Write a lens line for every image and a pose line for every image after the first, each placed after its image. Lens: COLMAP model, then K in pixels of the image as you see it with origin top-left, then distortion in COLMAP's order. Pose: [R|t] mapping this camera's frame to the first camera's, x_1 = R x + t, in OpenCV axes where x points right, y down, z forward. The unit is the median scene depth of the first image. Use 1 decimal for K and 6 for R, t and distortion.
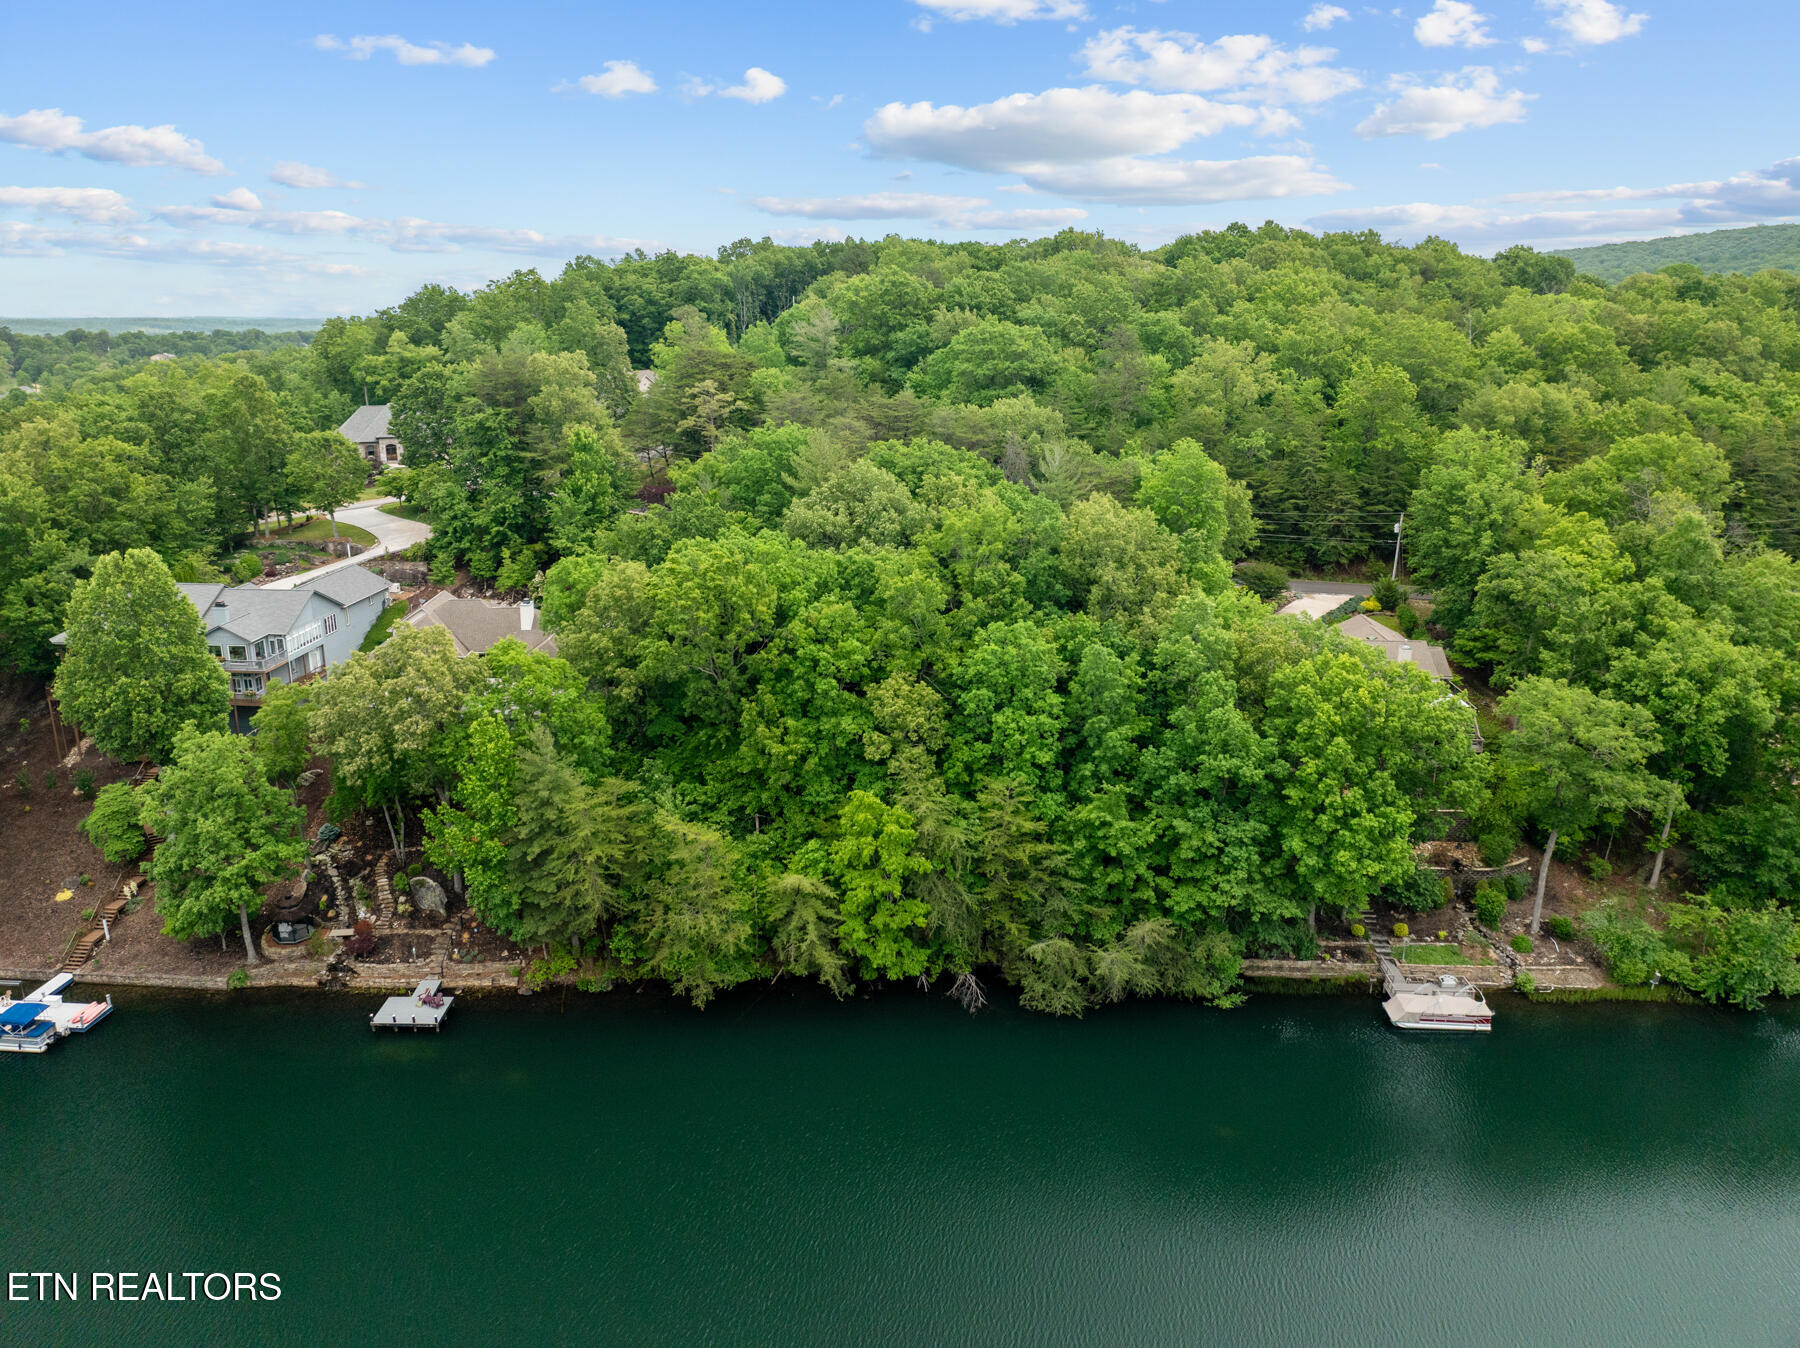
lens RADIAL K [[1286.0, 0, 910.7], [0, 1286.0, 674.0], [0, 0, 1]] dist [-0.045383, -0.001336]
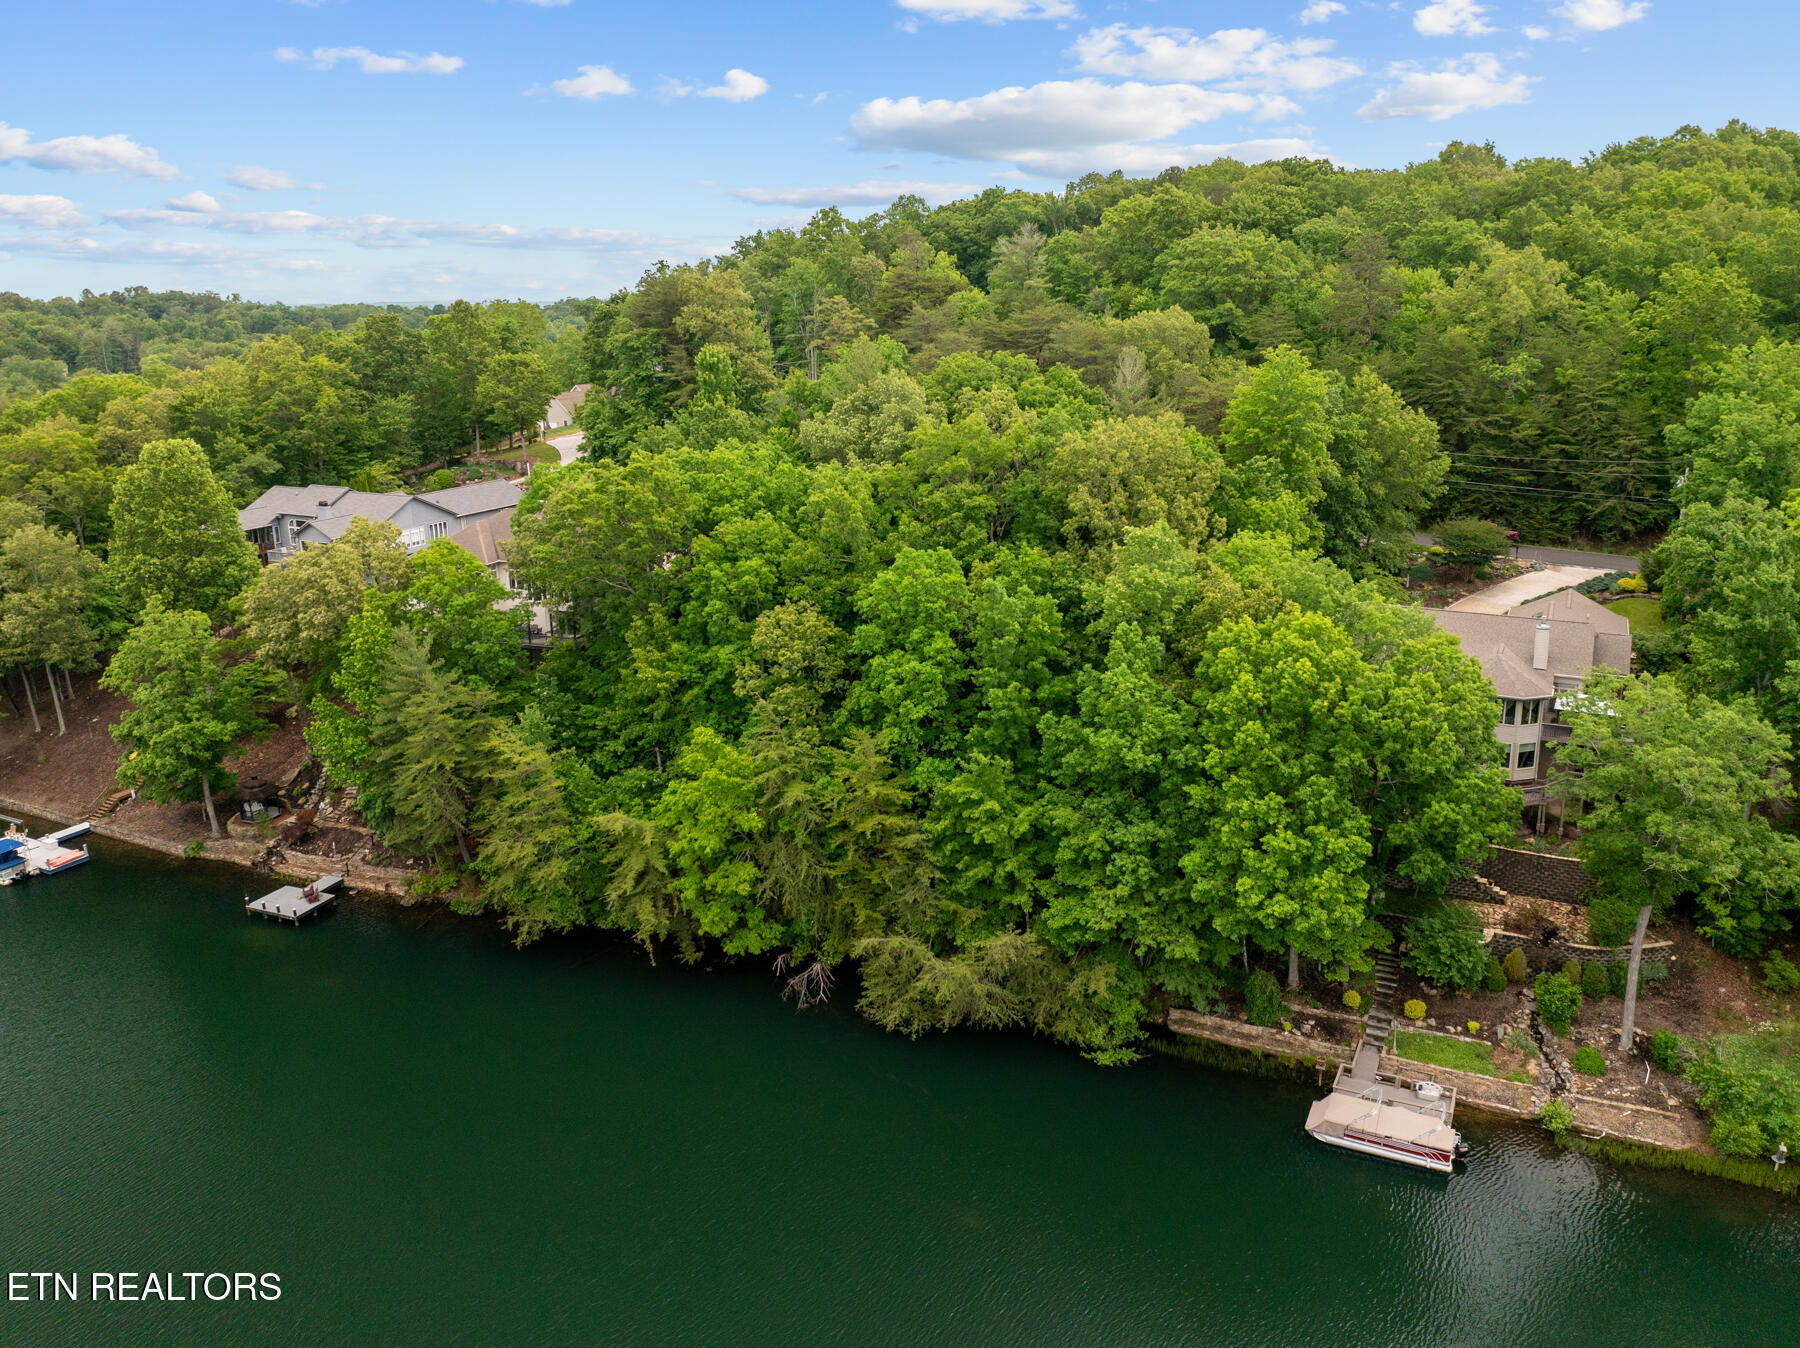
lens RADIAL K [[1329.3, 0, 947.3], [0, 1329.3, 618.9], [0, 0, 1]] dist [-0.043156, 0.003620]
pose [[0.923508, 0.071326, -0.376889, 0.428137], [-0.082914, 0.996450, -0.014589, 0.016090], [0.374511, 0.044722, 0.926143, 0.220952]]
